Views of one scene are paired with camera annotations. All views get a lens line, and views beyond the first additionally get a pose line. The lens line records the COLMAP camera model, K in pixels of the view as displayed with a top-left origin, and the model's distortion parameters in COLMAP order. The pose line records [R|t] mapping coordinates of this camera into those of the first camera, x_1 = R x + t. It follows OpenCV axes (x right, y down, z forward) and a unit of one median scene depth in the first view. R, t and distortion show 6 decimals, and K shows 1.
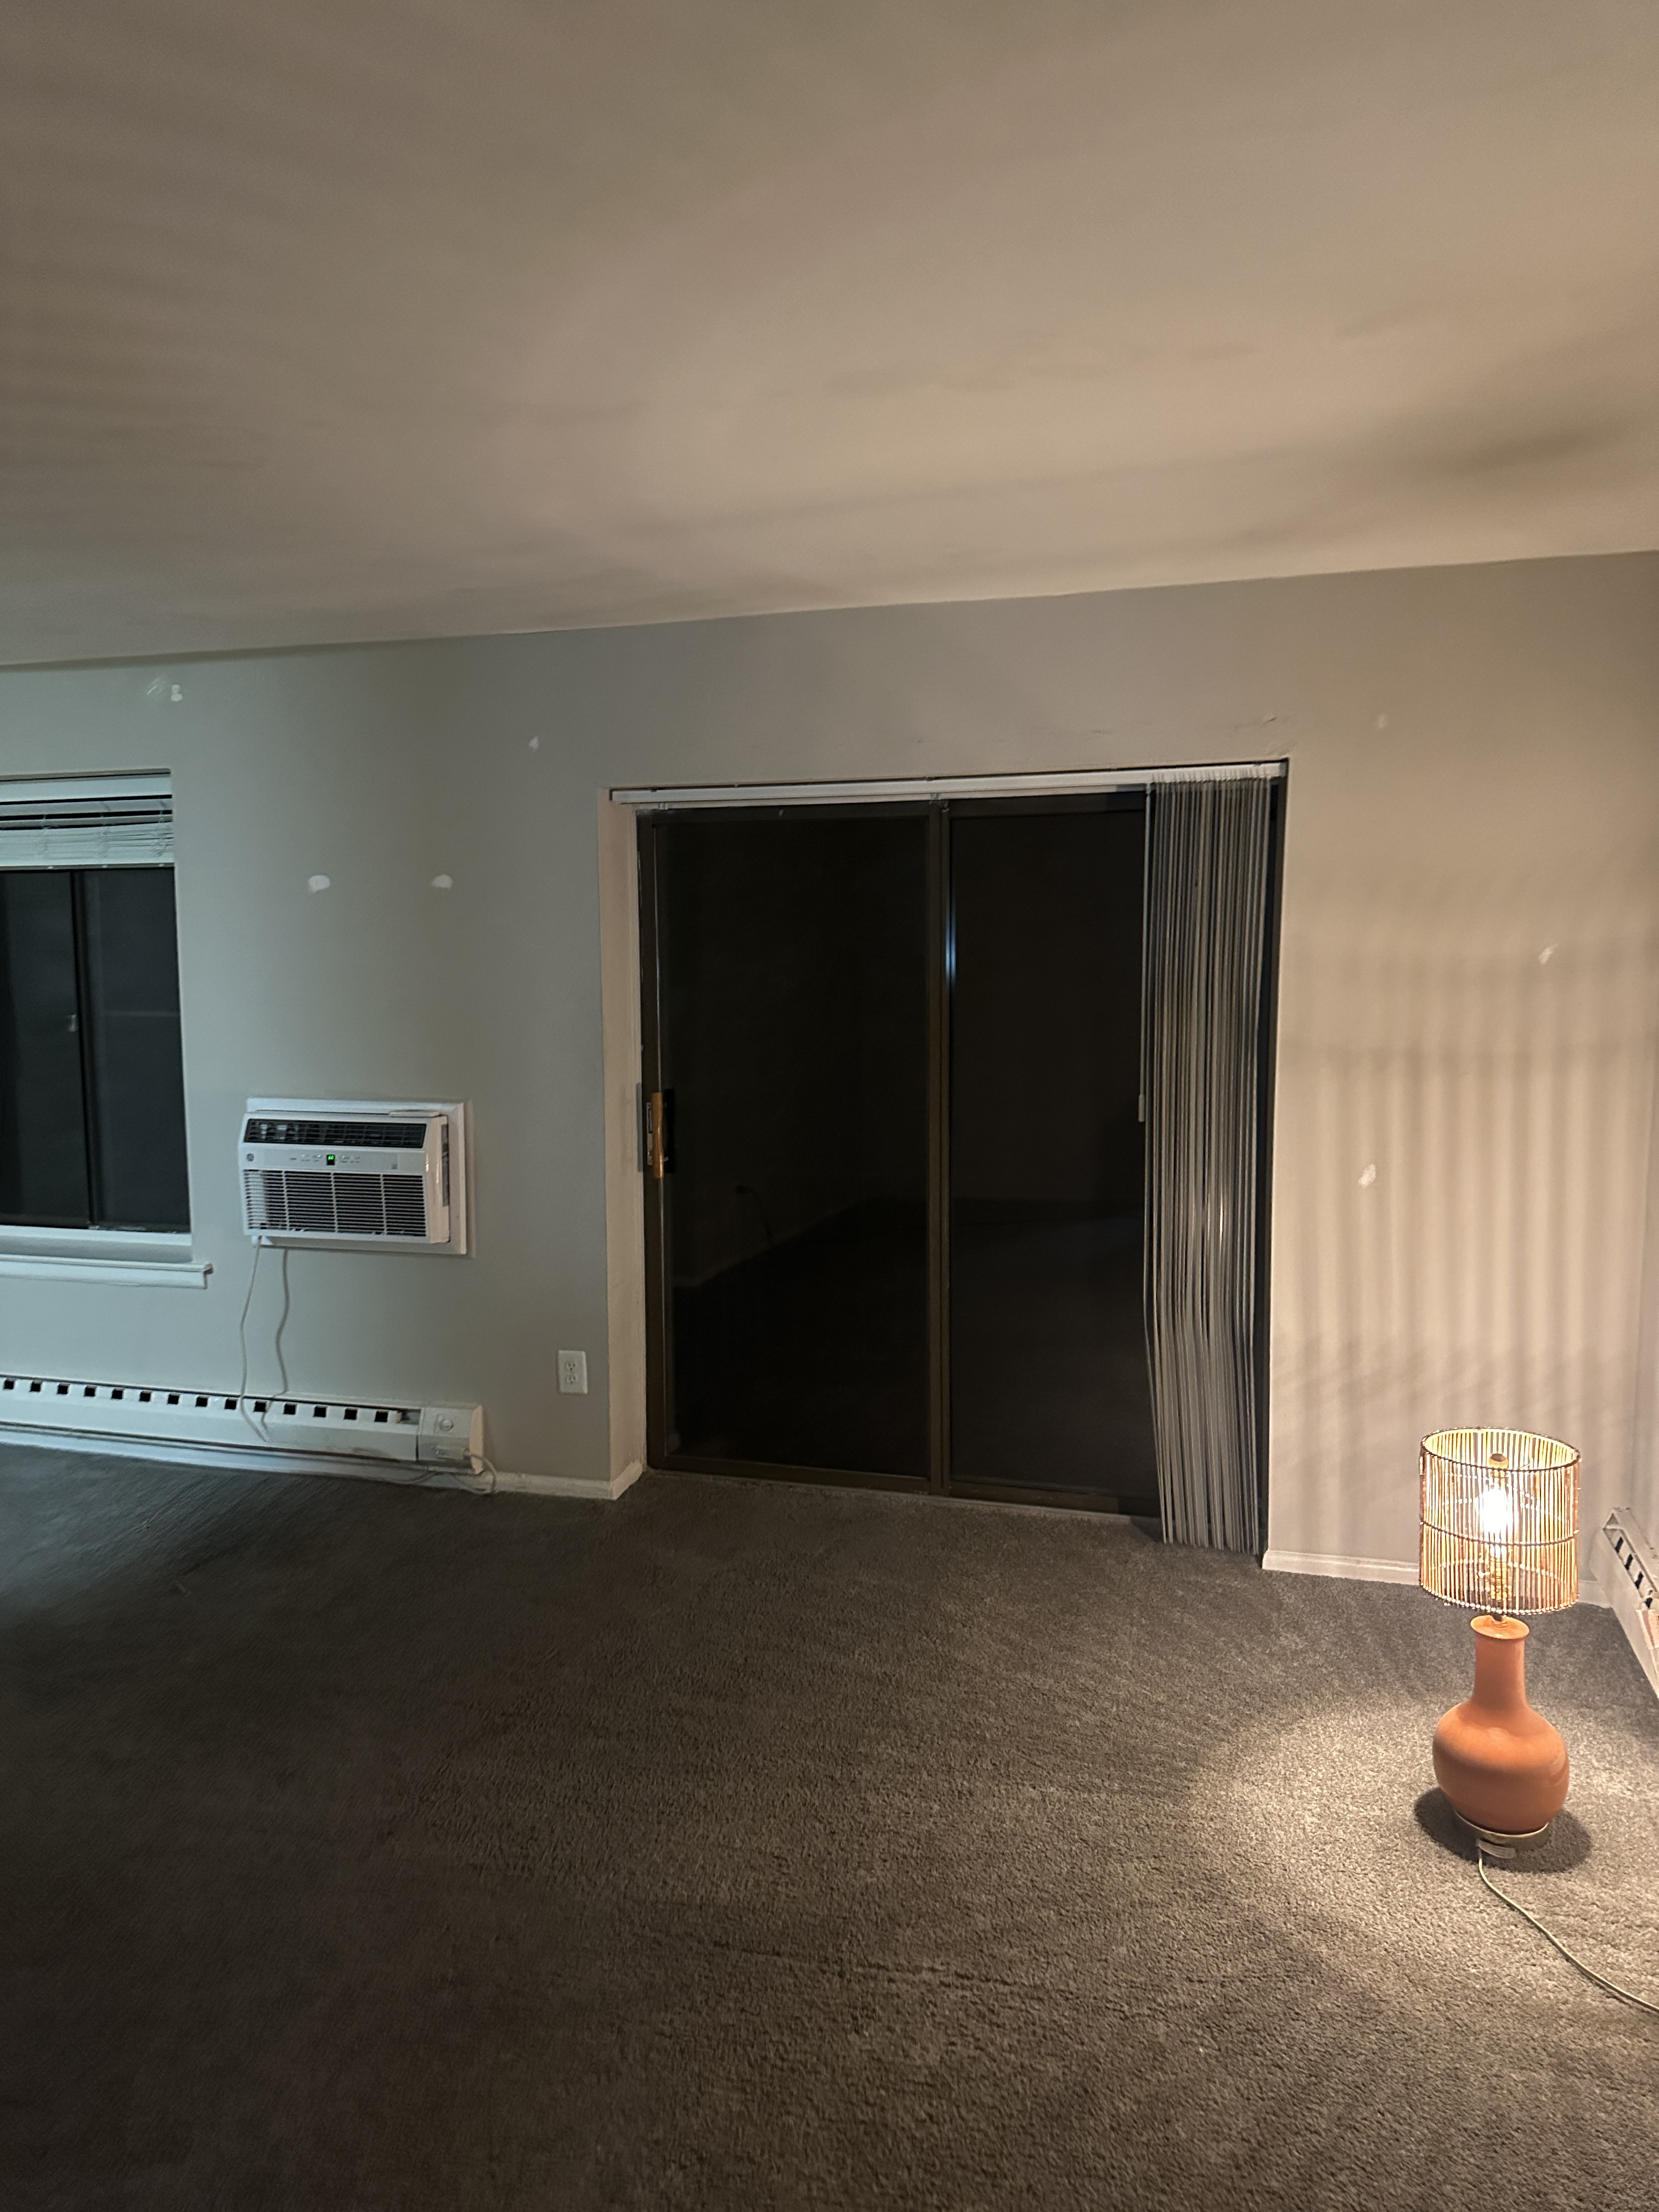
lens RADIAL K [[1568.2, 0, 857.8], [0, 1568.2, 1110.5], [0, 0, 1]] dist [0.177626, -0.310907]
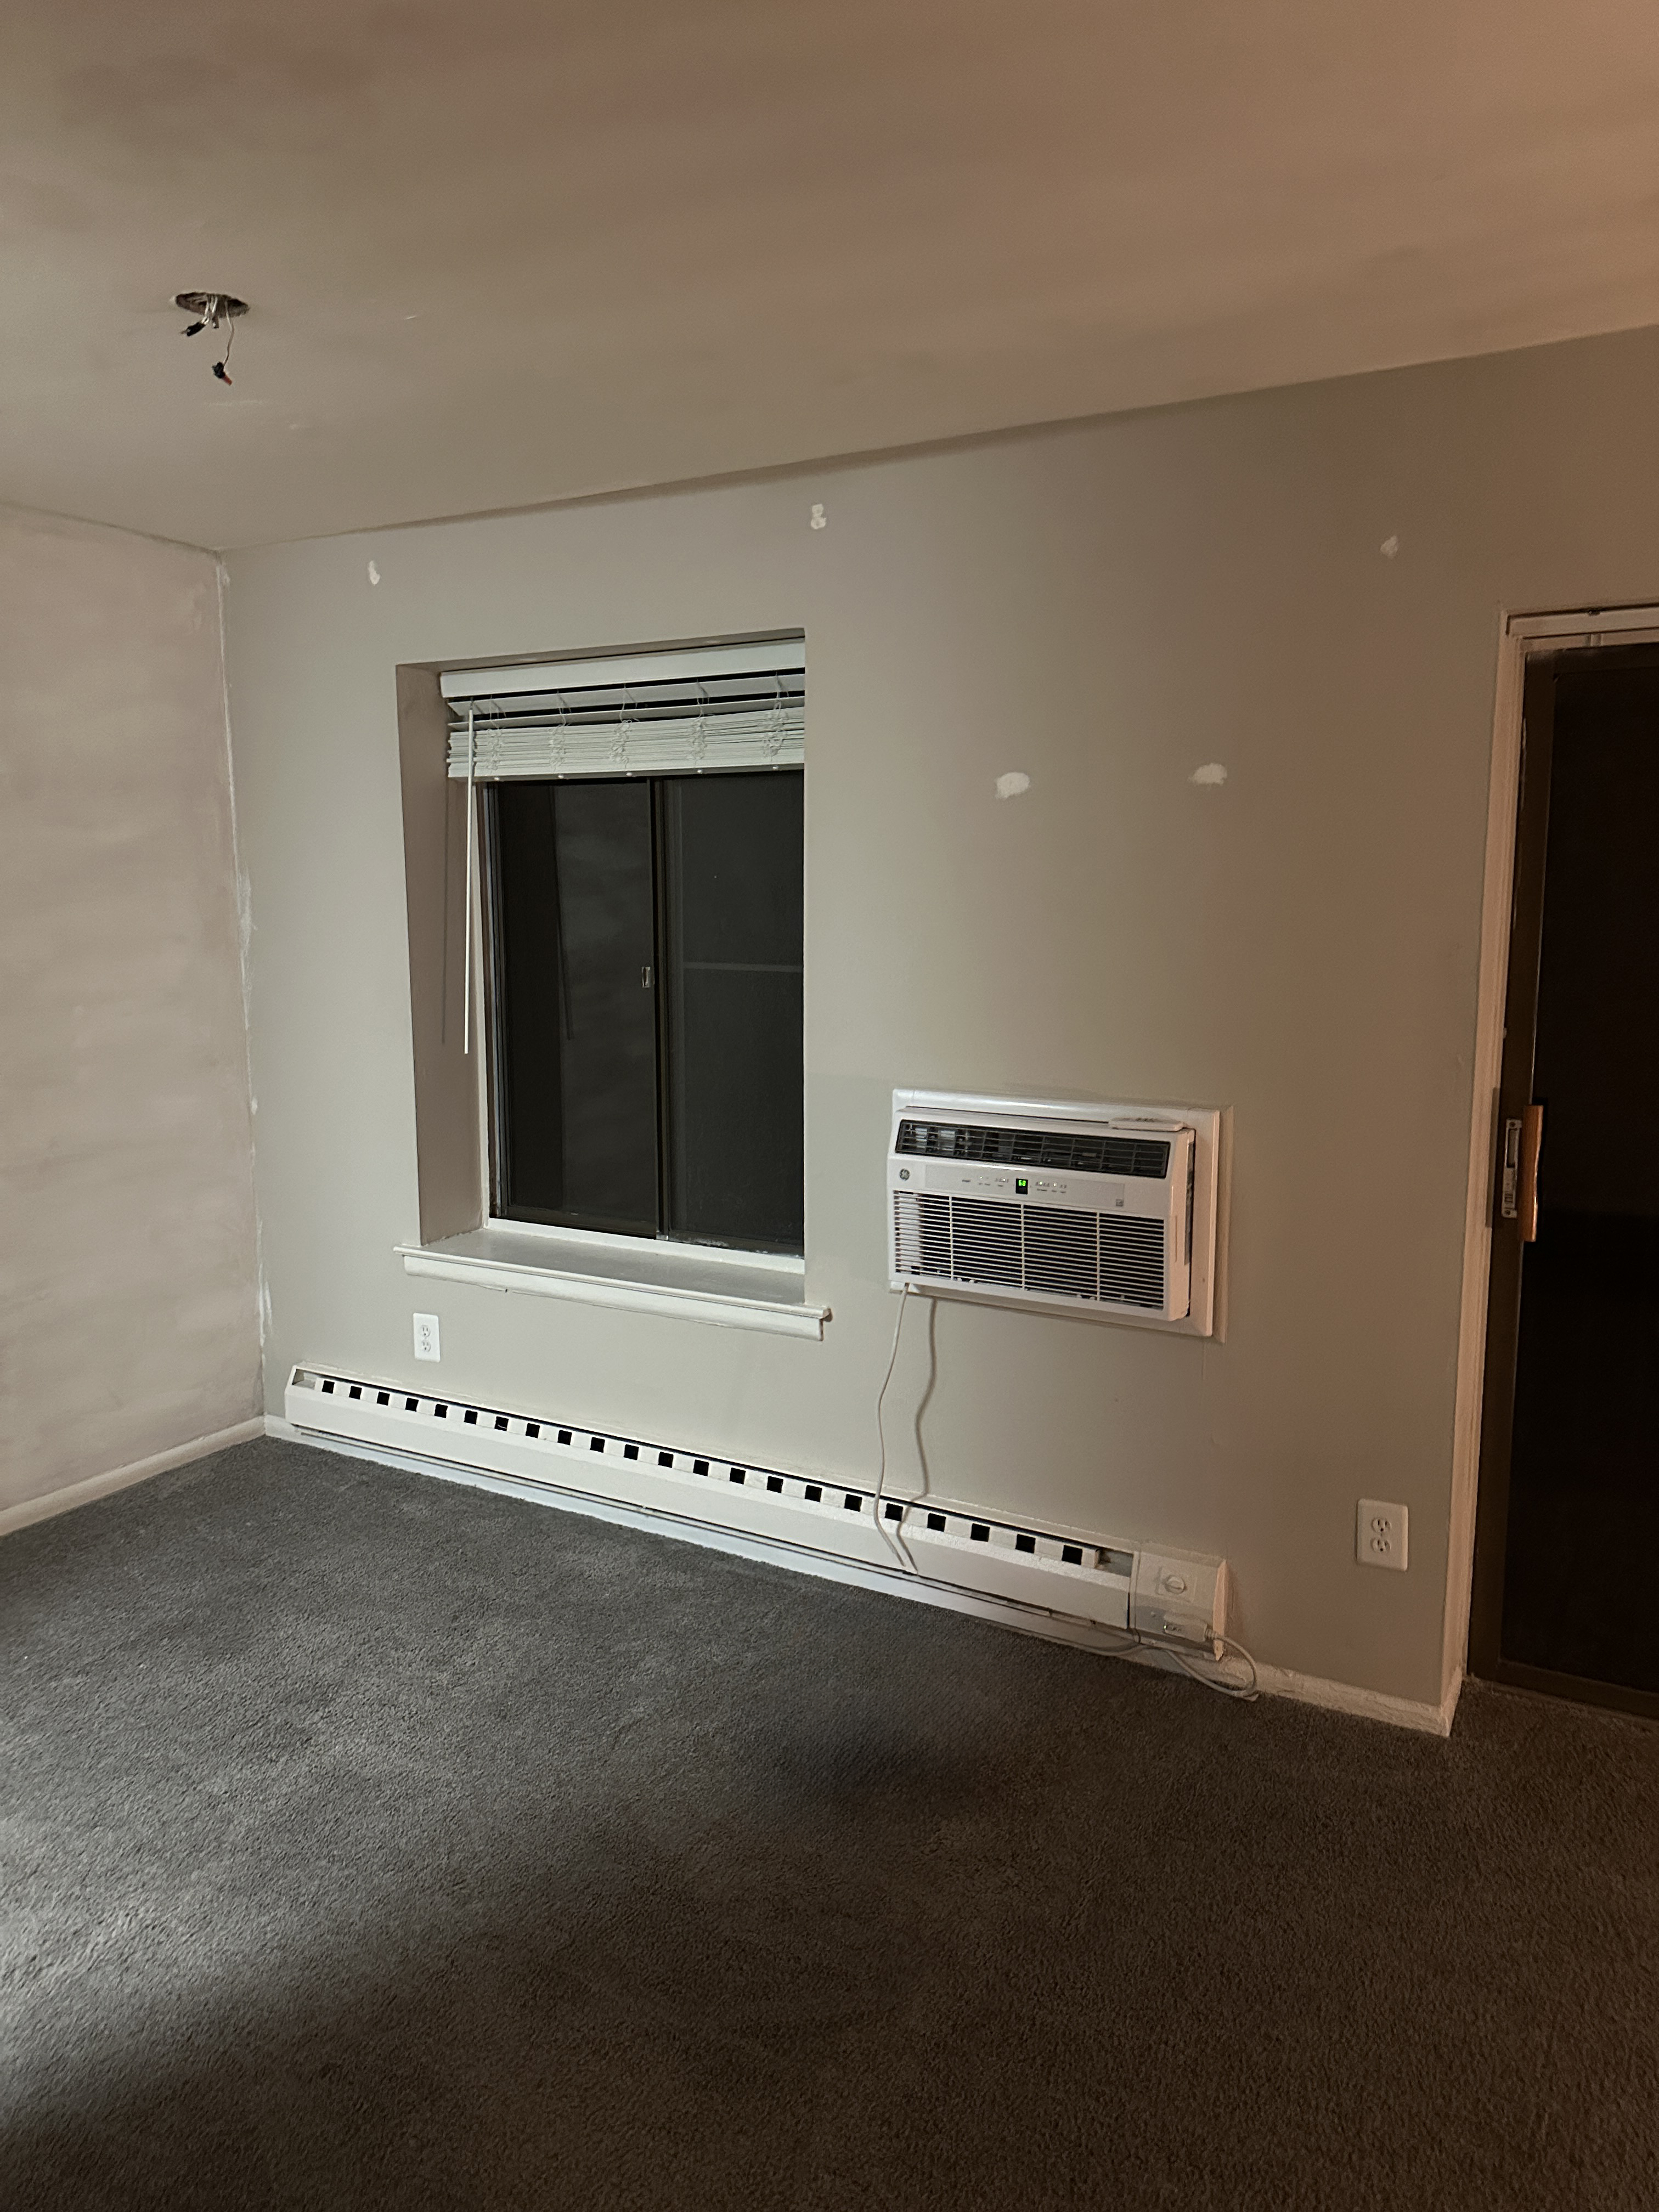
lens RADIAL K [[1568.2, 0, 857.8], [0, 1568.2, 1110.5], [0, 0, 1]] dist [0.177626, -0.310907]
pose [[0.973449, 0.038410, -0.225659, -0.241508], [-0.030150, 0.998747, 0.039936, -0.026429], [0.226910, -0.032072, 0.973388, 0.311517]]
